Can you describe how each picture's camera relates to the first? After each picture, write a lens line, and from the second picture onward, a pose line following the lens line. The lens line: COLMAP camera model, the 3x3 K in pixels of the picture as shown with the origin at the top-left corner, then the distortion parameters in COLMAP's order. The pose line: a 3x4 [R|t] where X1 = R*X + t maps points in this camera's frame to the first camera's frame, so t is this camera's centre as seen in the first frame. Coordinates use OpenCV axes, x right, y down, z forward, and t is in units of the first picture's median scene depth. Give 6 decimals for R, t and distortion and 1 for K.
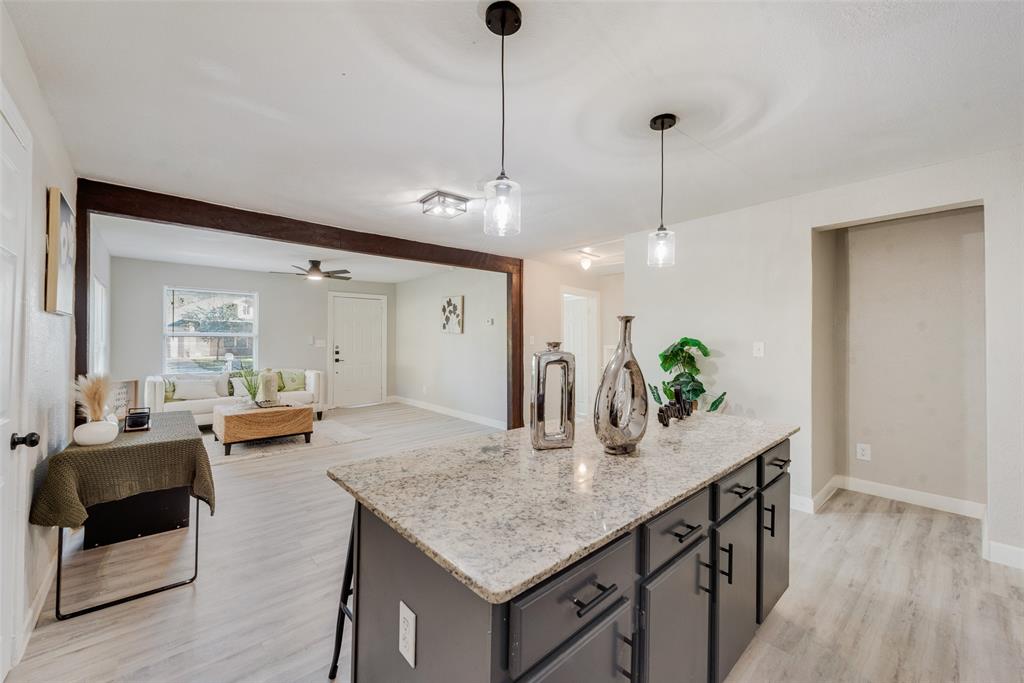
lens RADIAL K [[402.5, 0, 517.9], [0, 402.5, 334.0], [0, 0, 1]] dist [0.004043, -0.000580]
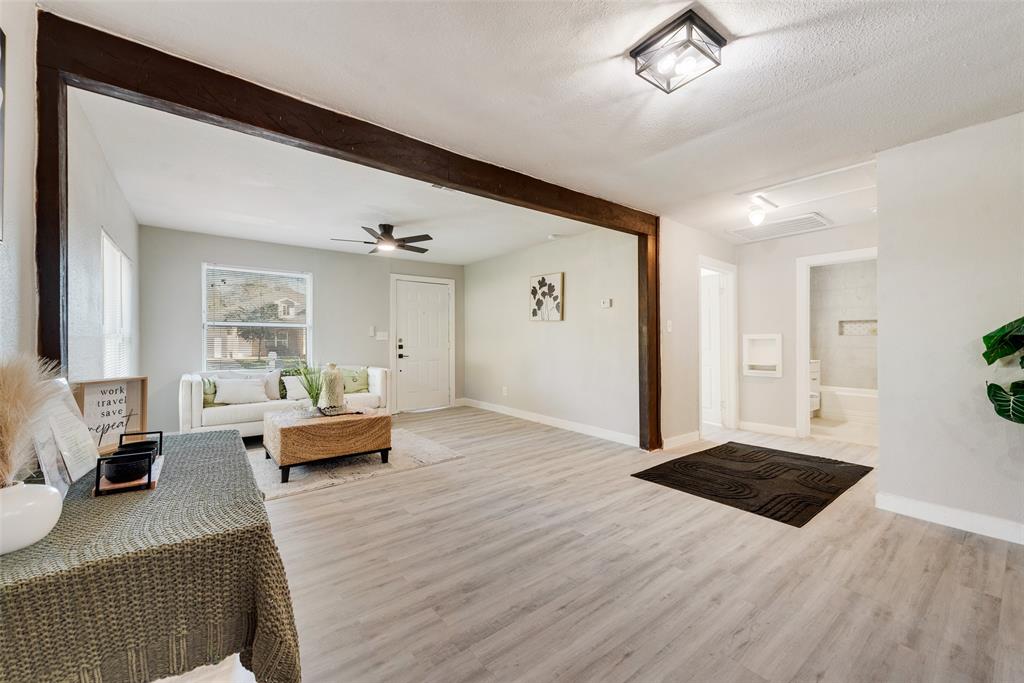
lens RADIAL K [[402.5, 0, 518.0], [0, 402.5, 335.4], [0, 0, 1]] dist [0.004043, -0.000580]
pose [[0.997736, -0.006863, -0.066901, -0.200380], [0.007029, 0.999973, 0.002240, 0.029925], [0.066884, -0.002705, 0.997757, 0.243429]]
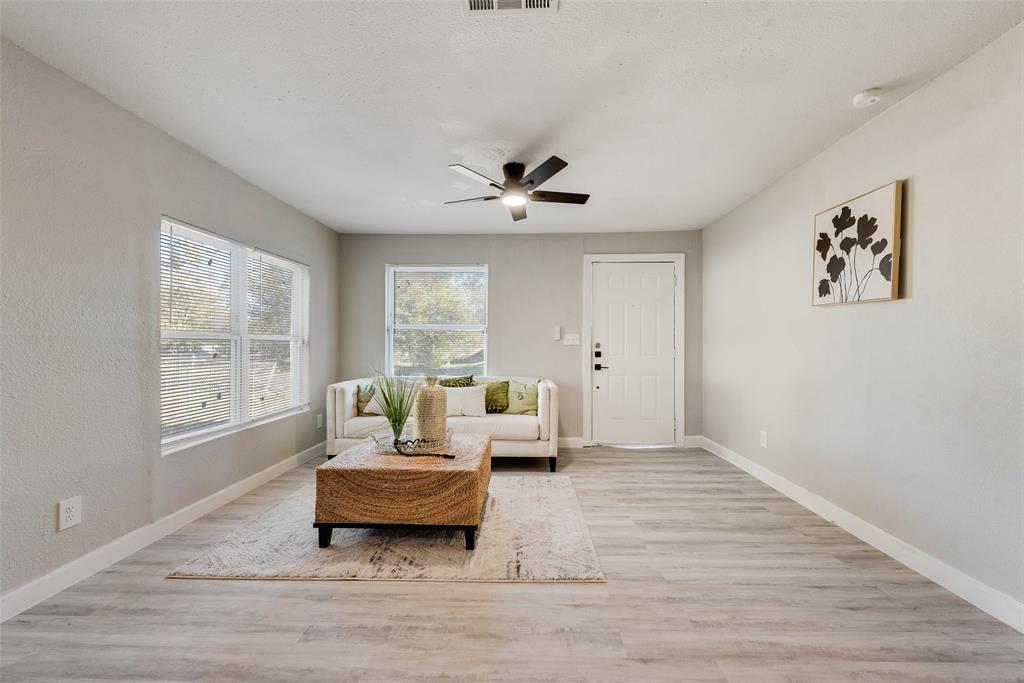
lens RADIAL K [[402.5, 0, 515.8], [0, 402.5, 345.3], [0, 0, 1]] dist [0.004043, -0.000580]
pose [[0.718426, -0.001784, -0.695602, -0.156327], [0.007552, 0.999958, 0.005235, 0.038301], [0.695563, -0.009014, 0.718409, 0.642357]]
